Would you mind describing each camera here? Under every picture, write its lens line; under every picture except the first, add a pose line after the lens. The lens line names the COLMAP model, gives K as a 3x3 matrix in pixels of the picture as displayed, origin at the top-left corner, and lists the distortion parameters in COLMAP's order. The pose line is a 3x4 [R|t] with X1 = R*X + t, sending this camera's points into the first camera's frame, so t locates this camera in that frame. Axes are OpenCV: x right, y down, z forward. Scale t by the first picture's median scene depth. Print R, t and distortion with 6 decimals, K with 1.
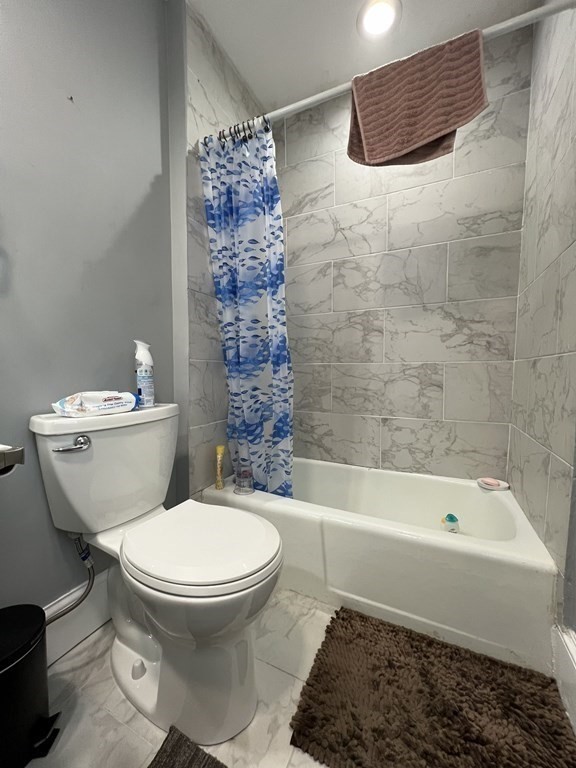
lens RADIAL K [[306.3, 0, 288.0], [0, 306.3, 384.0], [0, 0, 1]] dist [-0.002347, 0.000699]
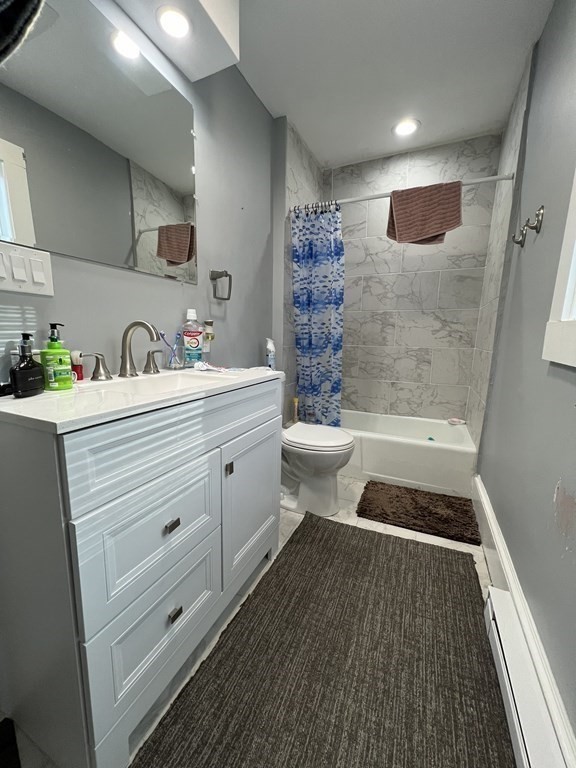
lens RADIAL K [[306.3, 0, 288.0], [0, 306.3, 384.0], [0, 0, 1]] dist [-0.002347, 0.000699]
pose [[0.999548, 0.009298, 0.028601, -0.331767], [-0.012499, 0.993419, 0.113856, -0.063409], [-0.027354, -0.114162, 0.993086, -0.673594]]
